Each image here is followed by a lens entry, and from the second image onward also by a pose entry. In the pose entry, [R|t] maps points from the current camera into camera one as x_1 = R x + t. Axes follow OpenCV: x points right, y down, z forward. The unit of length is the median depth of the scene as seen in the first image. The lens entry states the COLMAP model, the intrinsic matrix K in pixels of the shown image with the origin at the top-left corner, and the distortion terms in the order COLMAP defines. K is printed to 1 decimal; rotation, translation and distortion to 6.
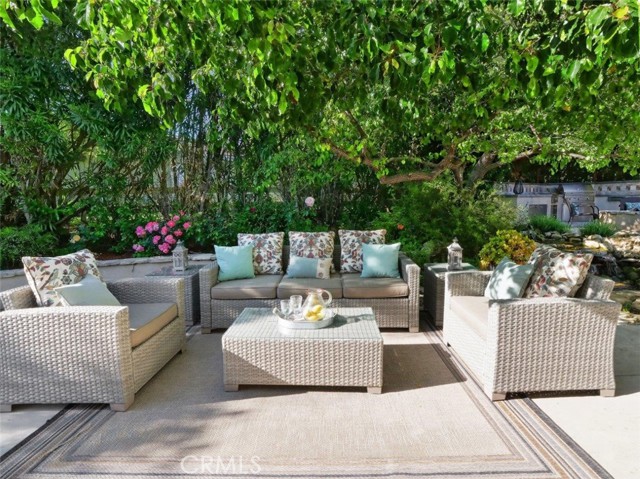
lens RADIAL K [[349.5, 0, 321.9], [0, 349.5, 238.0], [0, 0, 1]] dist [-0.002739, 0.000140]
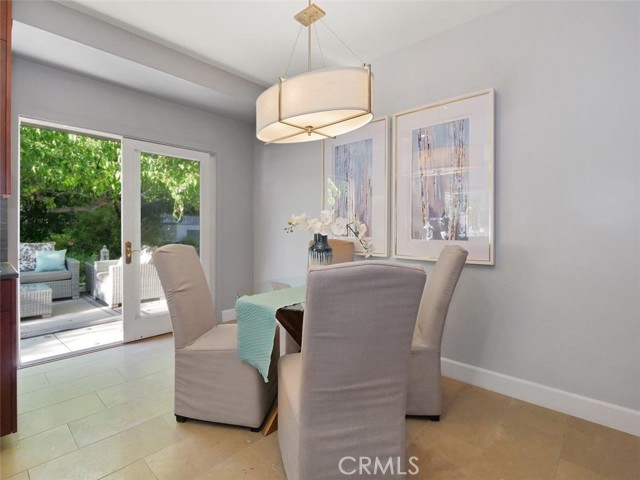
lens RADIAL K [[323.7, 0, 320.5], [0, 323.7, 236.4], [0, 0, 1]] dist [-0.004569, 0.001941]
pose [[0.652839, 0.001452, 0.757496, -0.144803], [0.057021, 0.997067, -0.051054, 0.100170], [-0.755348, 0.076523, 0.650841, -0.896143]]
